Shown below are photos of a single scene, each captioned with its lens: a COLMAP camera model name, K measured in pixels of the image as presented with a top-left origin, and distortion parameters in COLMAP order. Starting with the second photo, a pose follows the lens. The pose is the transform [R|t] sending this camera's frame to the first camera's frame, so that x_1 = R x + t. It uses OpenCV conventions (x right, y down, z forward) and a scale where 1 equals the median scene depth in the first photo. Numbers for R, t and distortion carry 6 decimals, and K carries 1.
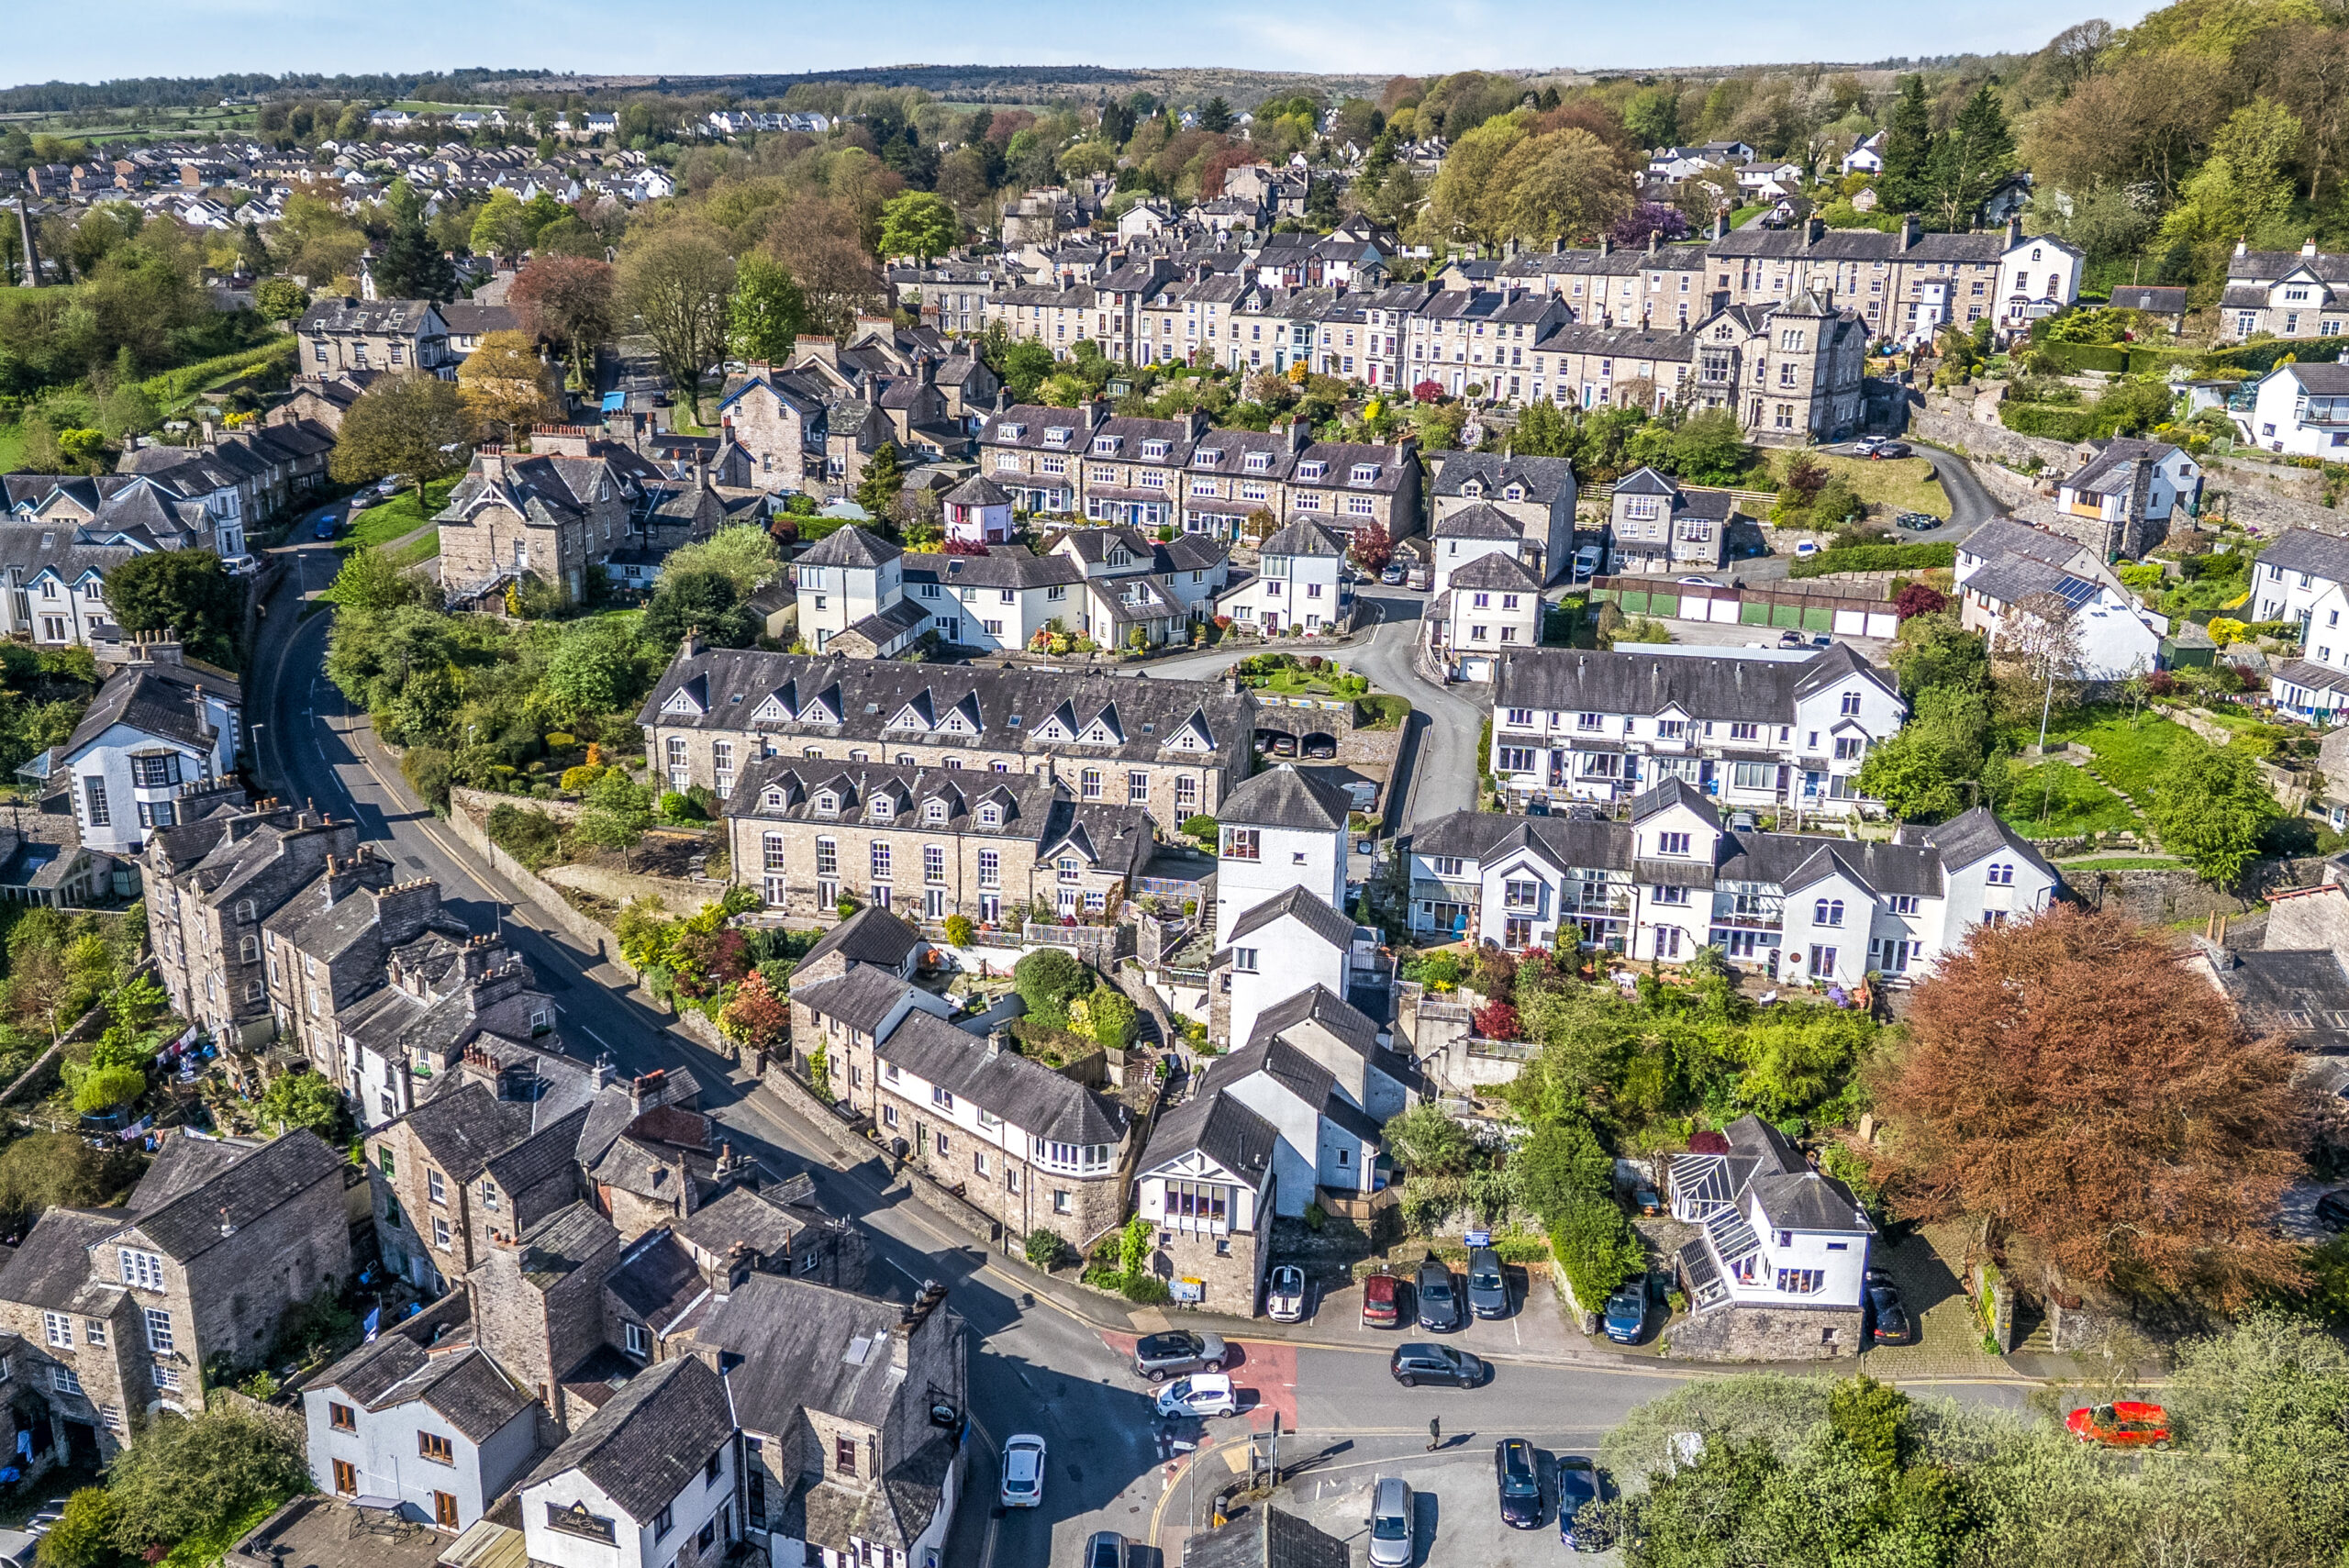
lens RADIAL K [[1743.6, 0, 1183.5], [0, 1743.6, 834.1], [0, 0, 1]] dist [0.110536, -0.151374]
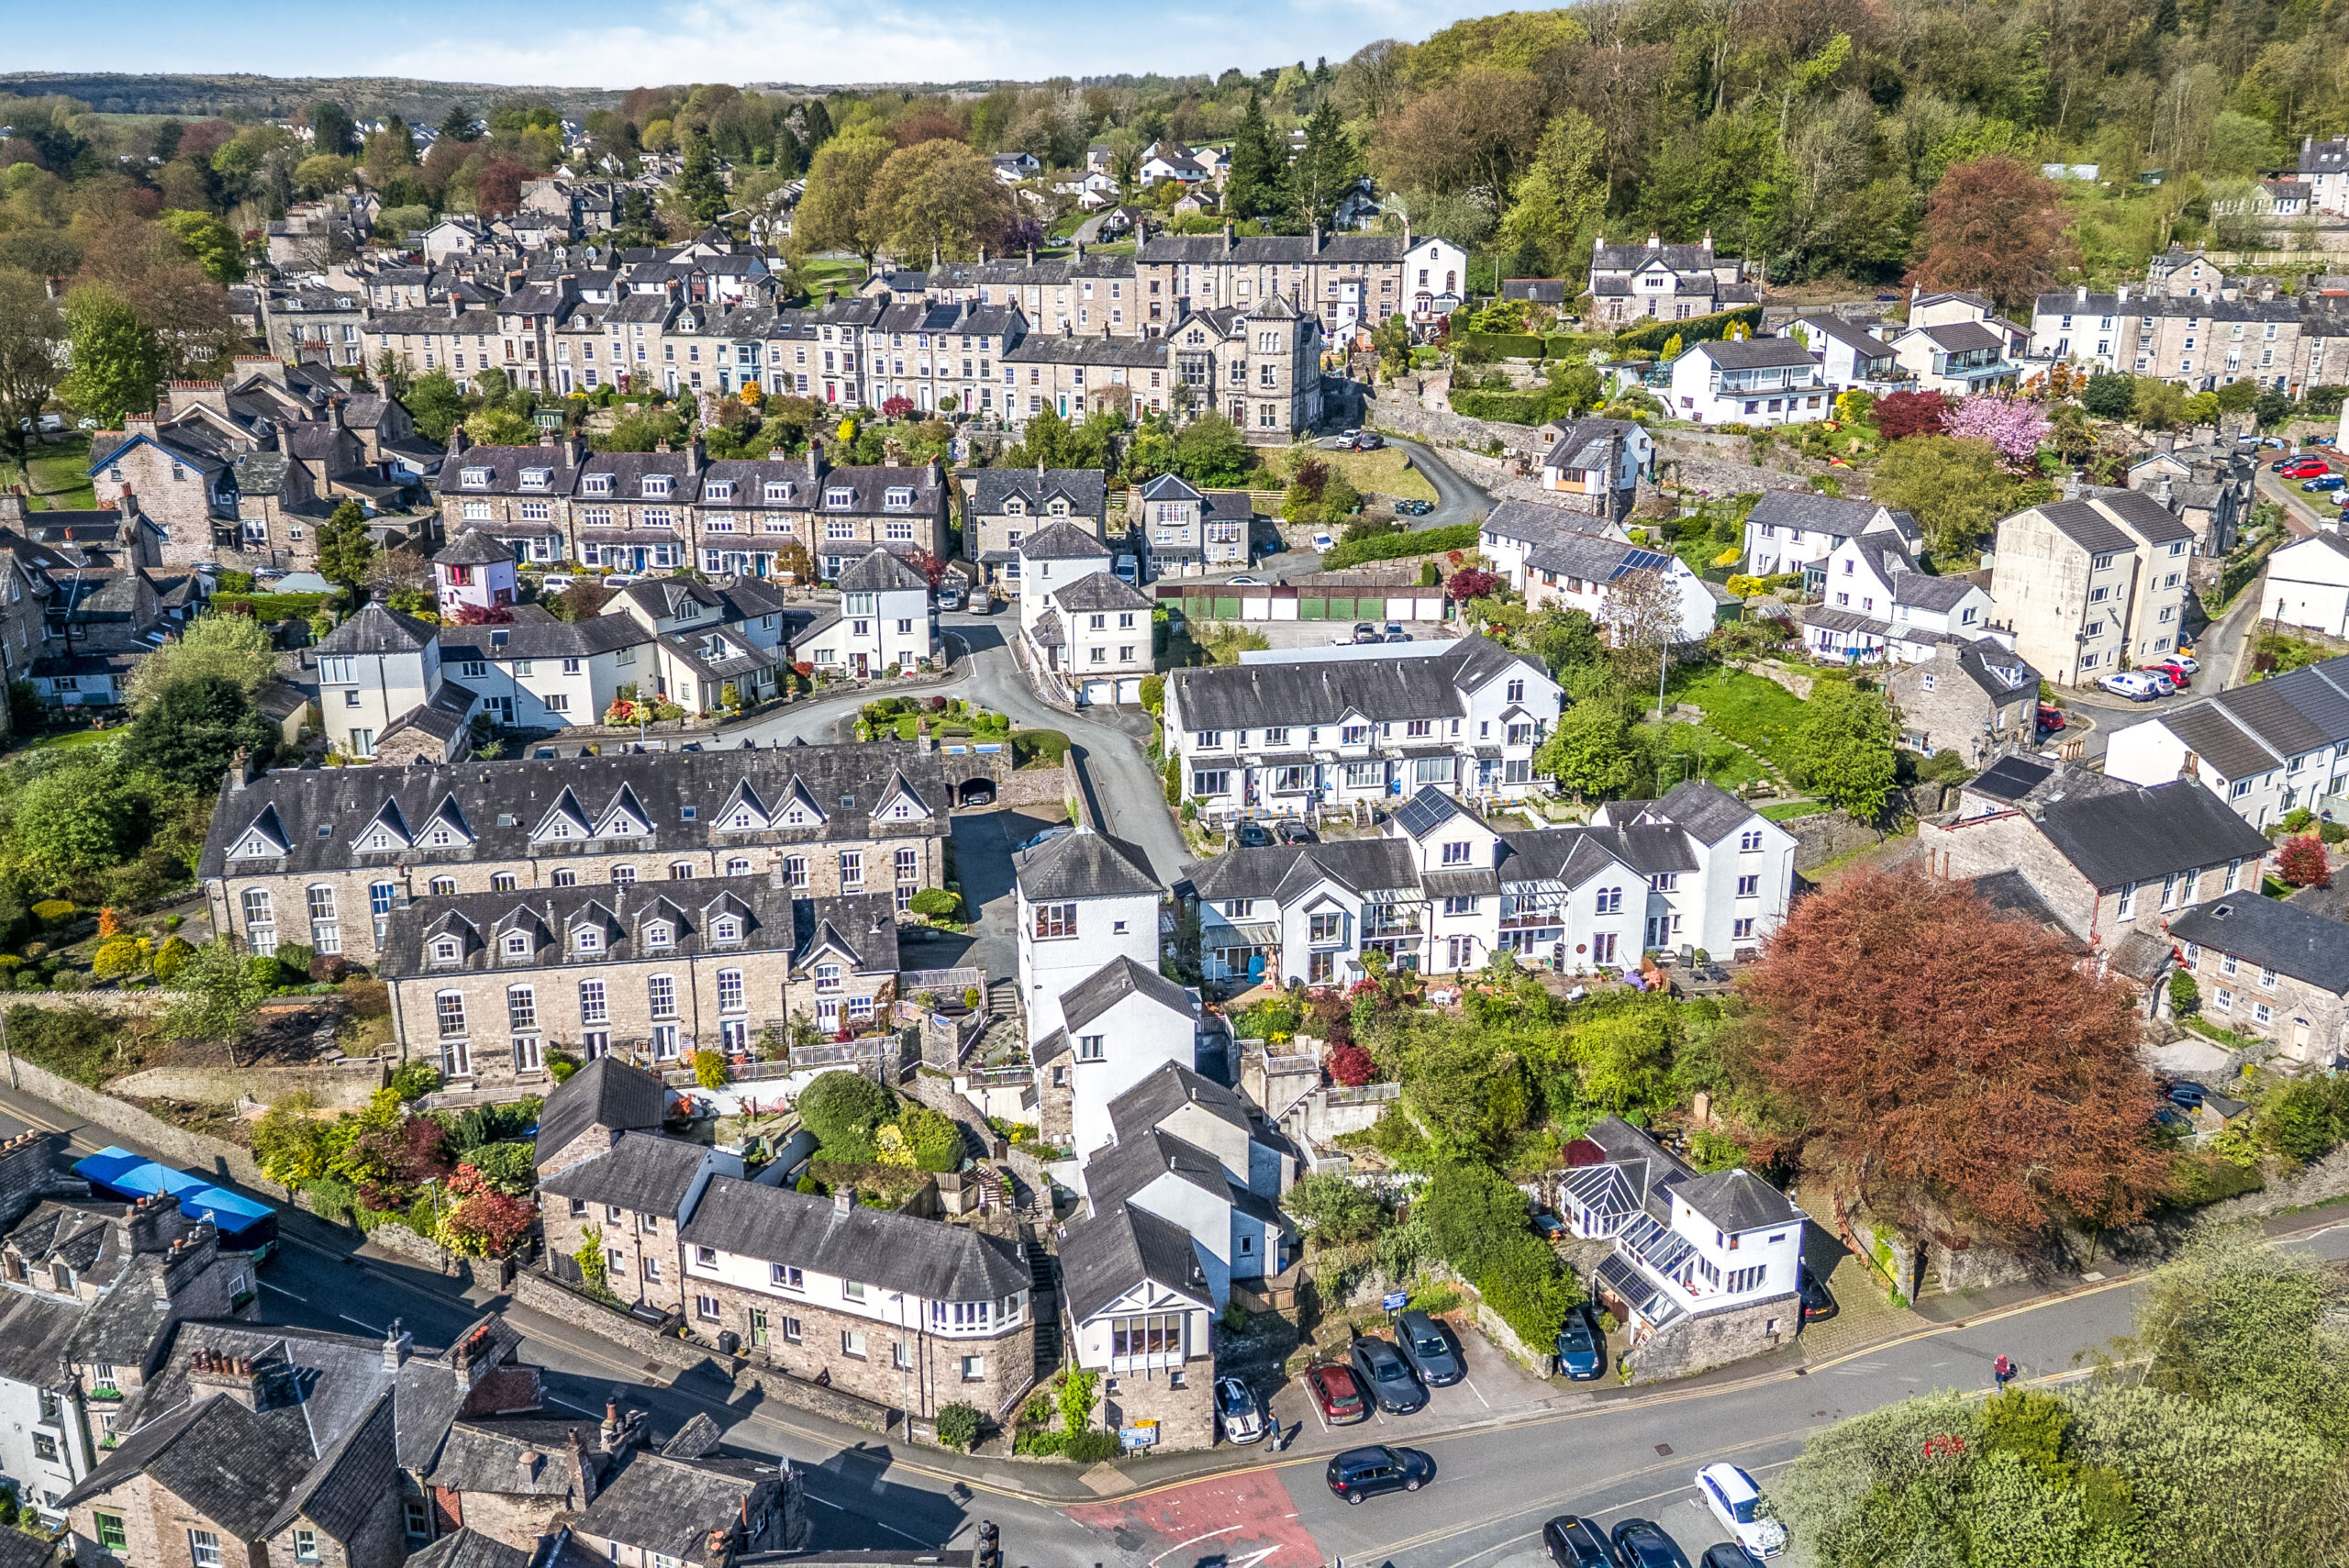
lens RADIAL K [[1743.6, 0, 1183.5], [0, 1743.6, 834.1], [0, 0, 1]] dist [0.110536, -0.151374]
pose [[0.938321, -0.135412, 0.318148, -0.143880], [0.137048, 0.990413, 0.017345, -0.035347], [-0.317447, 0.027326, 0.947882, 0.091293]]
